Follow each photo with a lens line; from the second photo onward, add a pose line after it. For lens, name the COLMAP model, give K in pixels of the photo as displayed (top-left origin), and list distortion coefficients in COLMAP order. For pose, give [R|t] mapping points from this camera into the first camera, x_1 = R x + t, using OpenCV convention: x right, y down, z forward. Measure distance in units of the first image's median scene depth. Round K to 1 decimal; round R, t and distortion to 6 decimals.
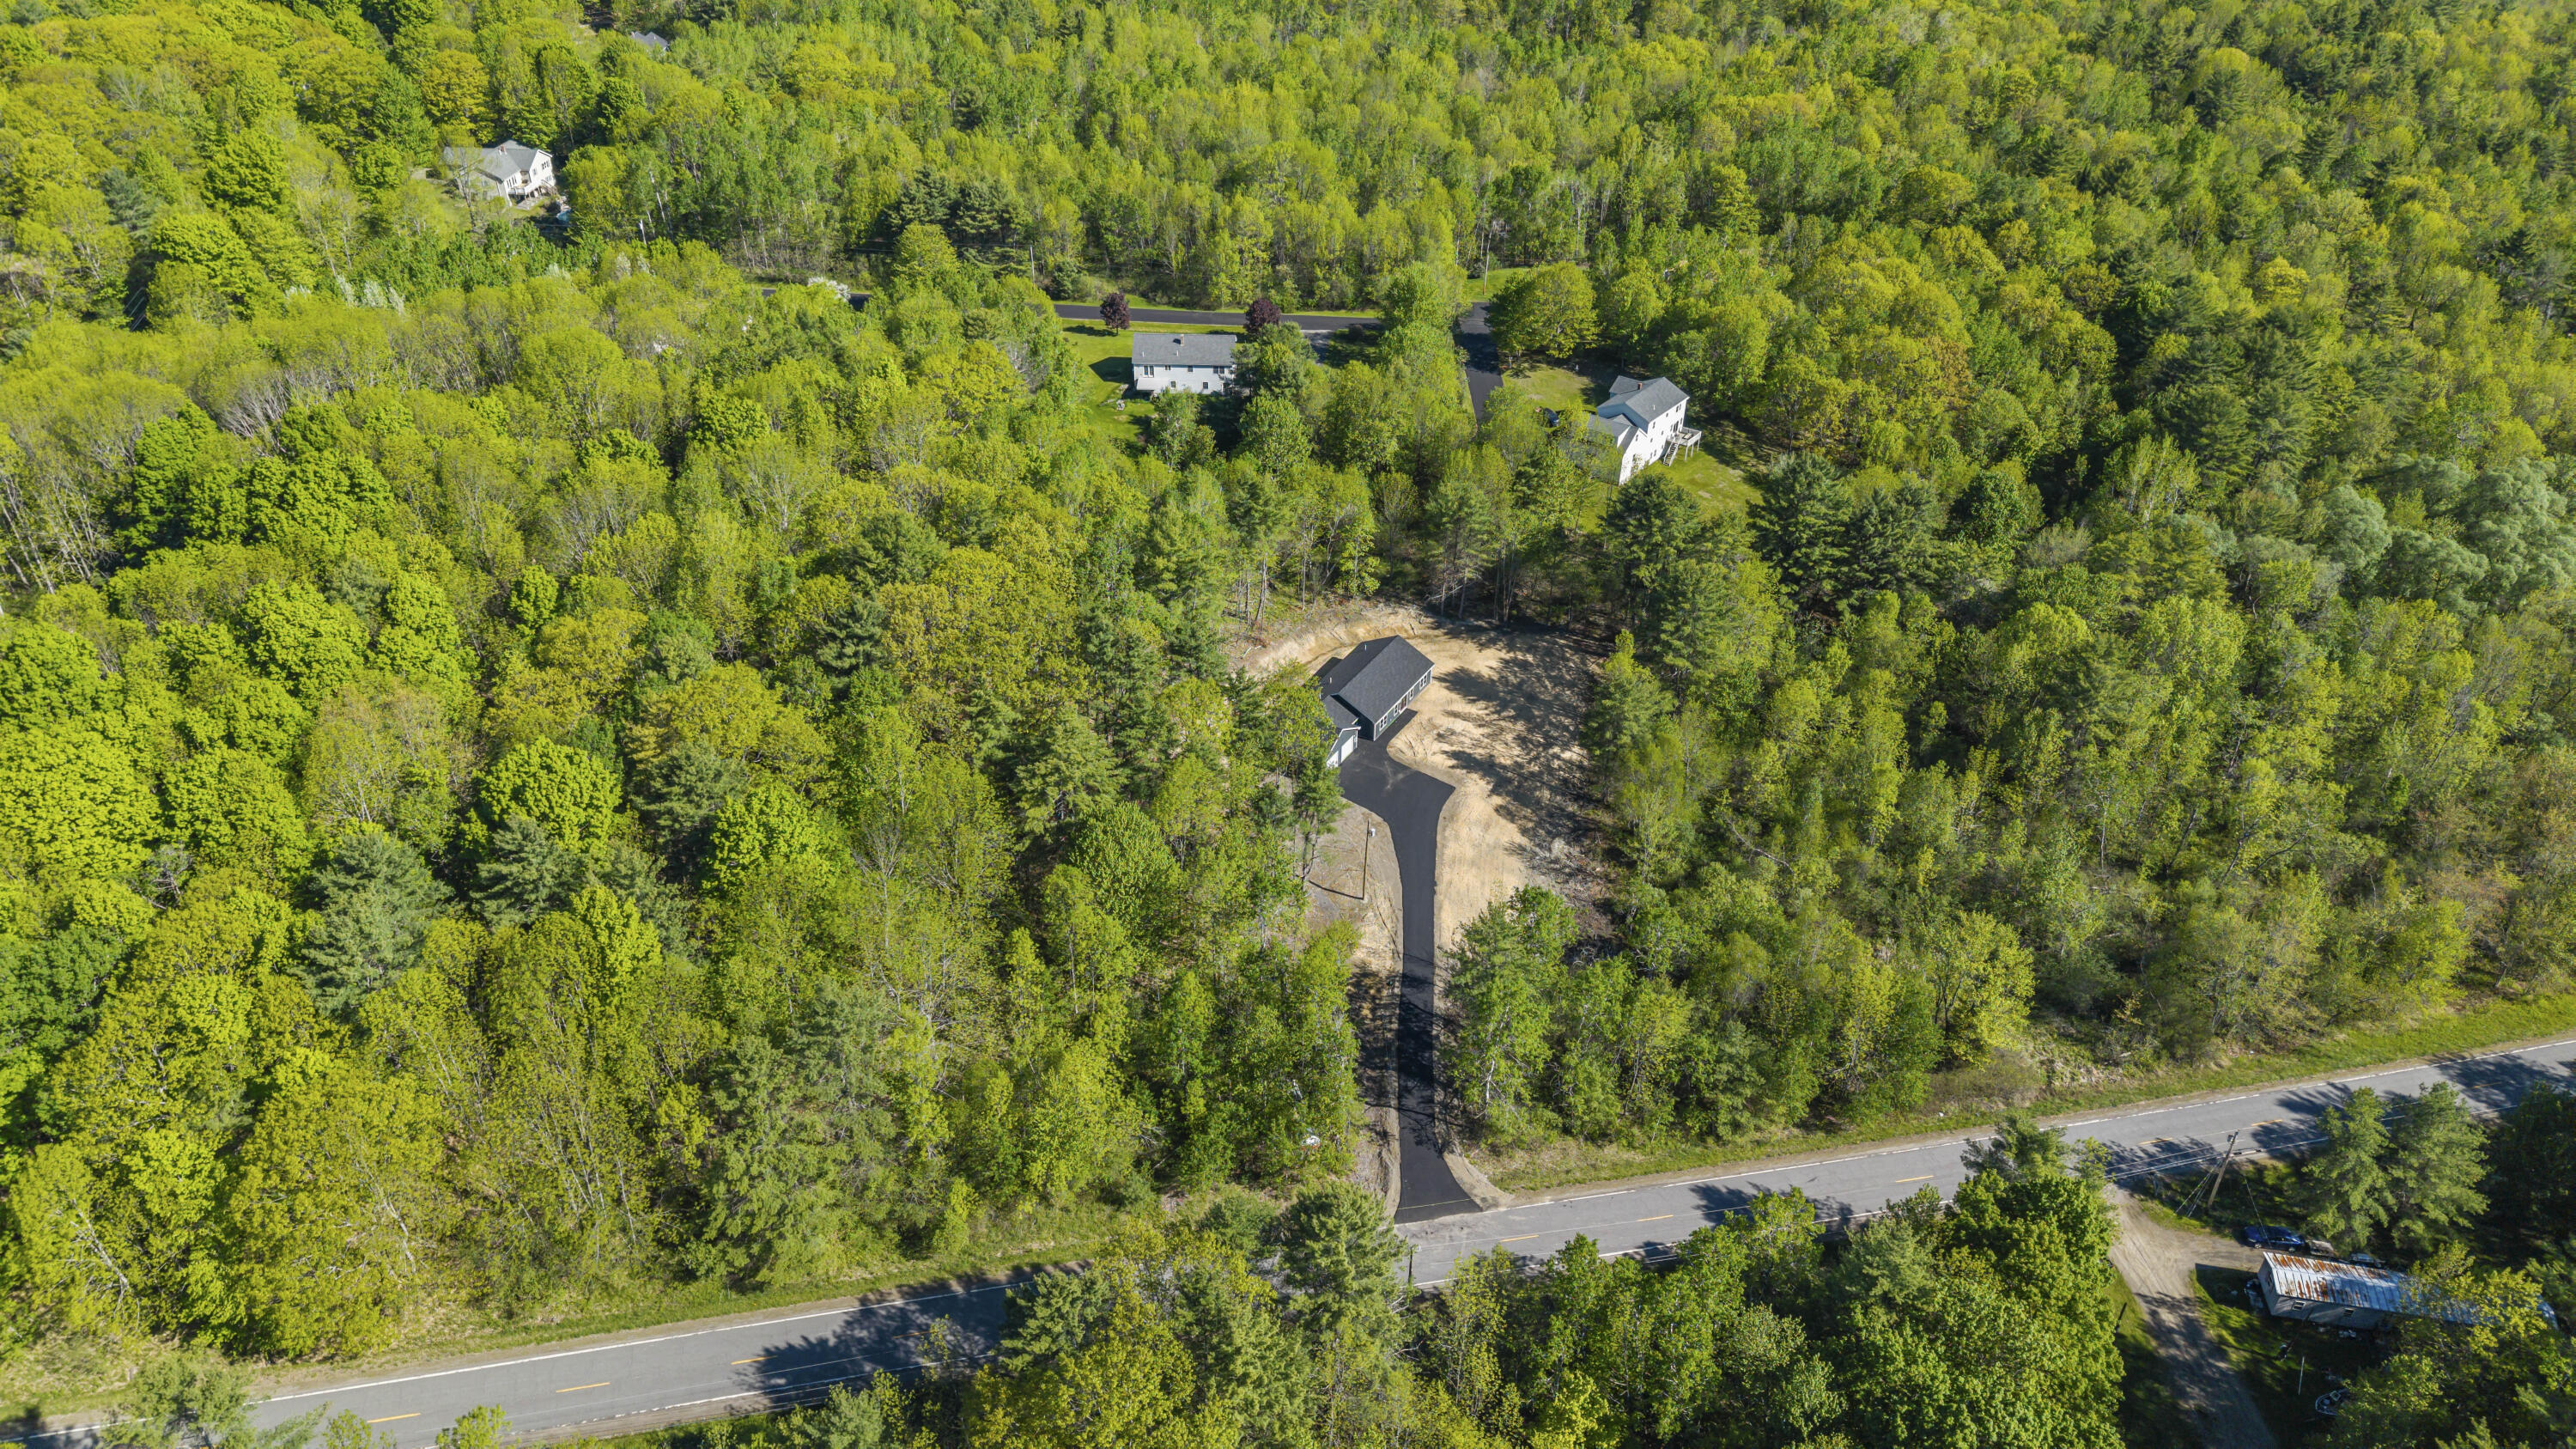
lens RADIAL K [[1808.8, 0, 1288.0], [0, 1808.8, 724.5], [0, 0, 1]] dist [0.028138, -0.000036]
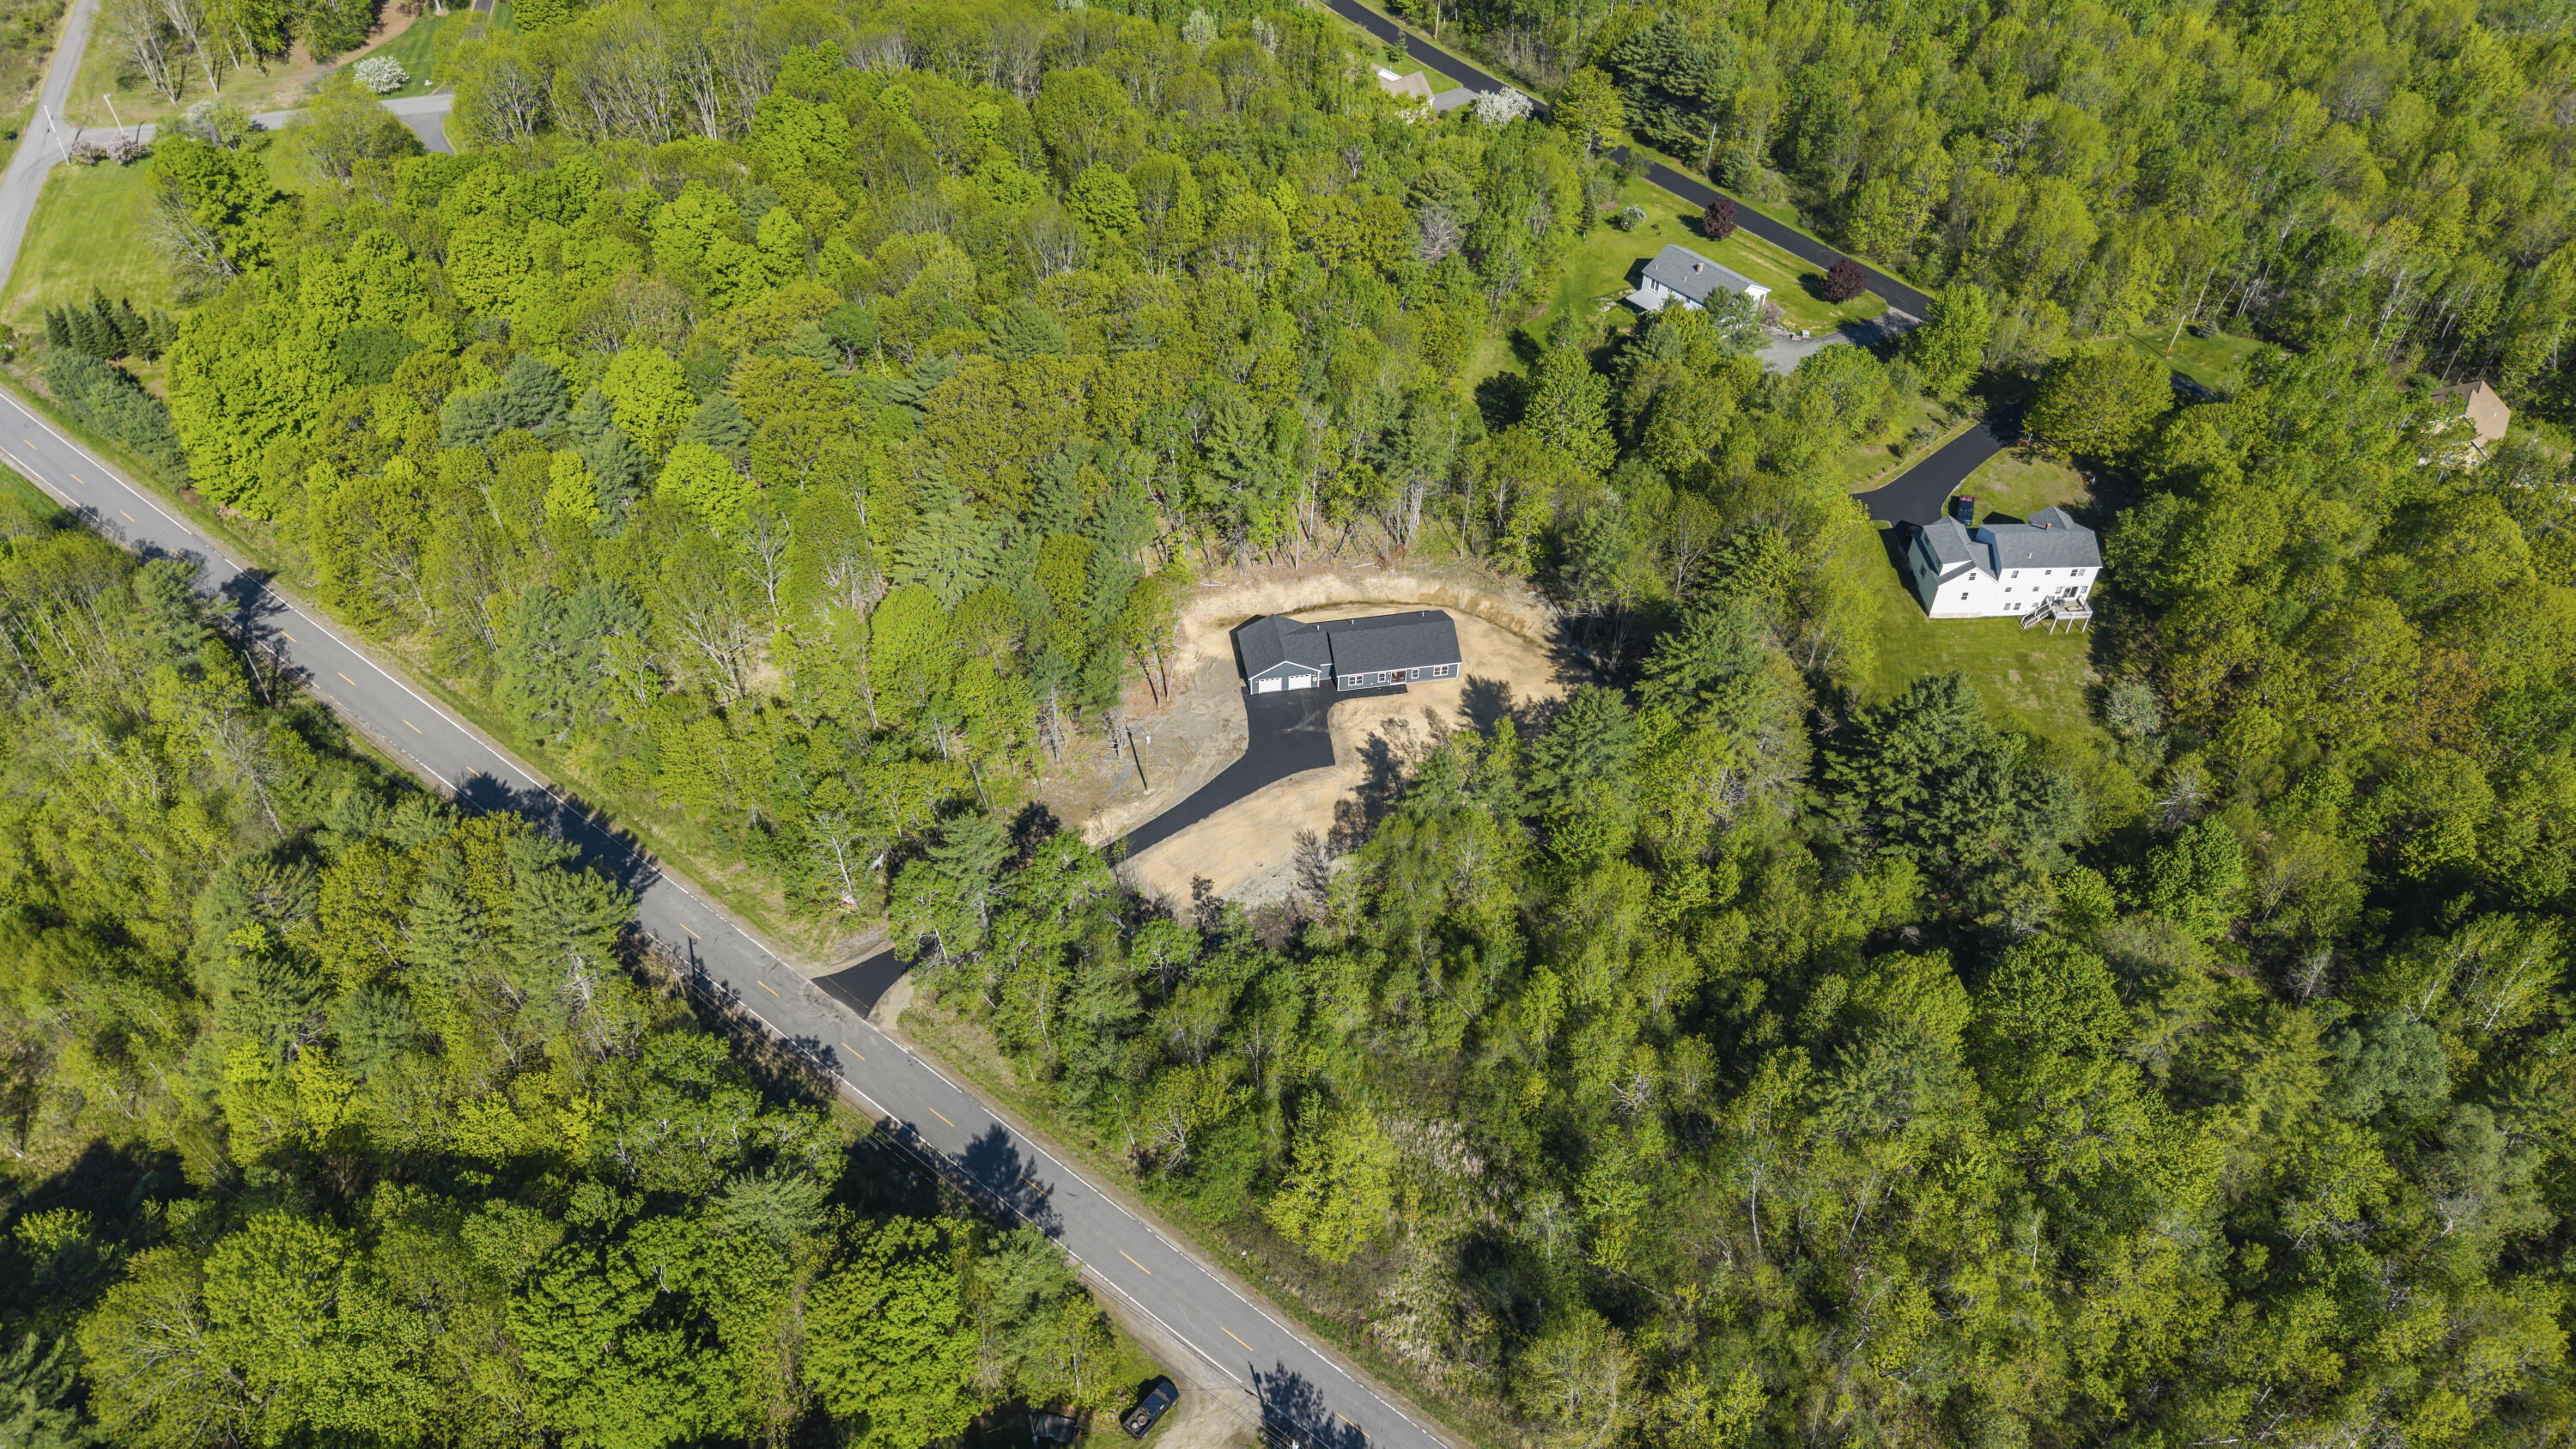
lens RADIAL K [[1808.8, 0, 1288.0], [0, 1808.8, 724.5], [0, 0, 1]] dist [0.028138, -0.000036]
pose [[0.620151, 0.513603, -0.592979, 0.665059], [-0.412659, 0.856431, 0.310222, -0.289412], [0.667177, 0.052314, 0.743060, 0.208708]]
